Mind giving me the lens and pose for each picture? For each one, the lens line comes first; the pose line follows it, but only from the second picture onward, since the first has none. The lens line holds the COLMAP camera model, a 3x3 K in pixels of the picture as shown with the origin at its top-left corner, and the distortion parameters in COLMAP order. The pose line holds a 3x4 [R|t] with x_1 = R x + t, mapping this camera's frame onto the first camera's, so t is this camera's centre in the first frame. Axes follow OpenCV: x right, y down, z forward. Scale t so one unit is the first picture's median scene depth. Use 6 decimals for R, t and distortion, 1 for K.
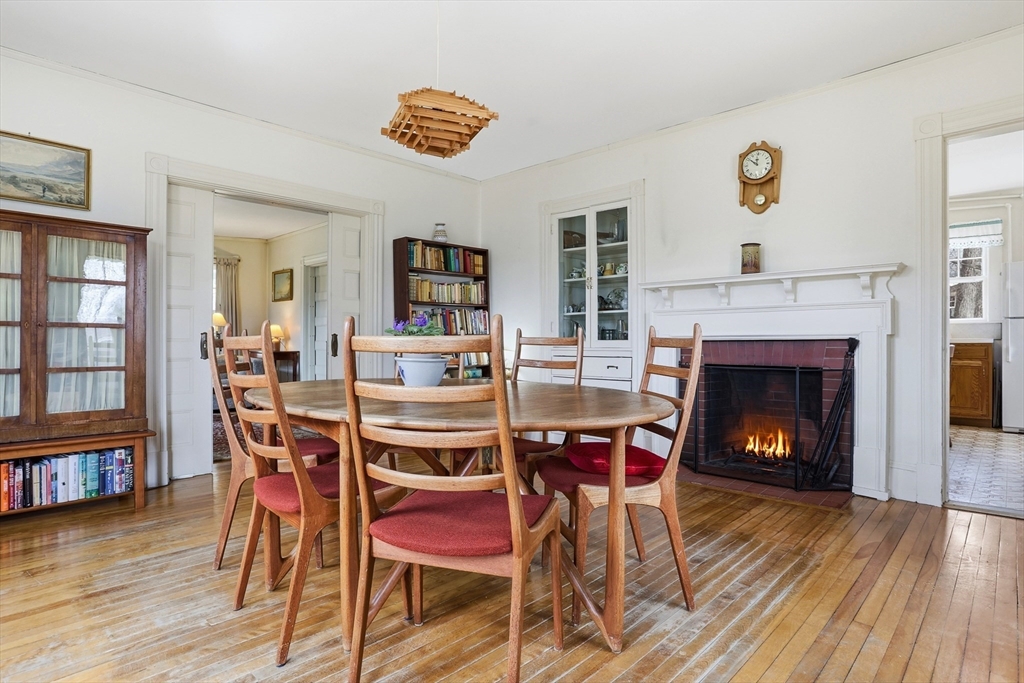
lens RADIAL K [[545.1, 0, 511.2], [0, 545.1, 343.5], [0, 0, 1]] dist [-0.082333, 0.044628]
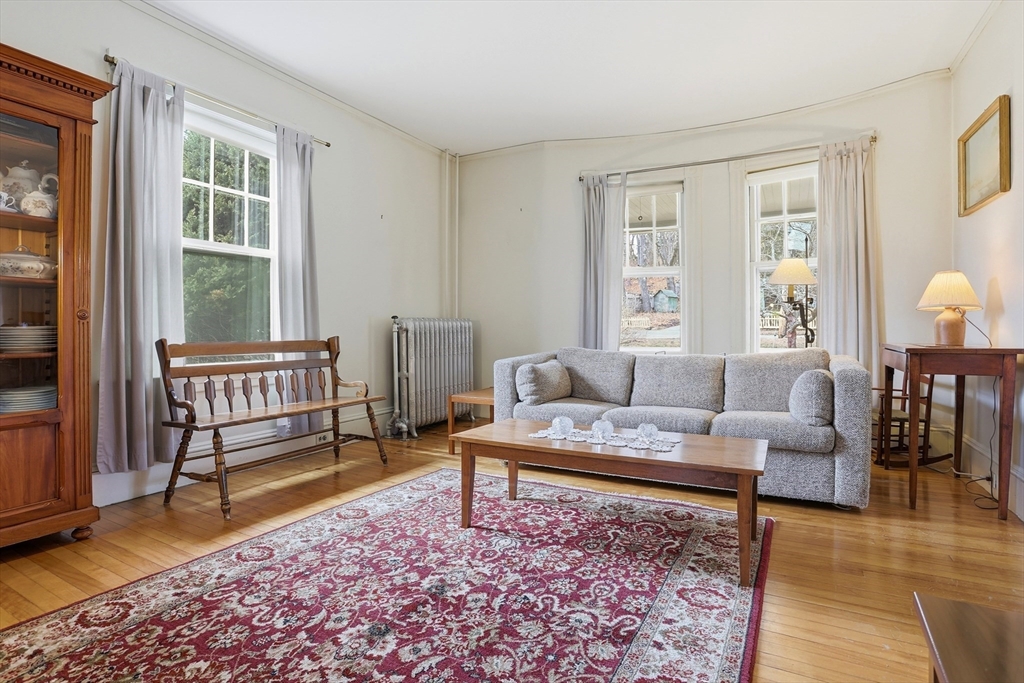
lens RADIAL K [[513.5, 0, 512.8], [0, 513.5, 333.1], [0, 0, 1]] dist [-0.081832, 0.037150]
pose [[0.257163, 0.005147, -0.966354, -0.204814], [-0.003772, 0.999984, 0.004322, 0.005338], [0.966361, 0.002534, 0.257178, 0.655691]]
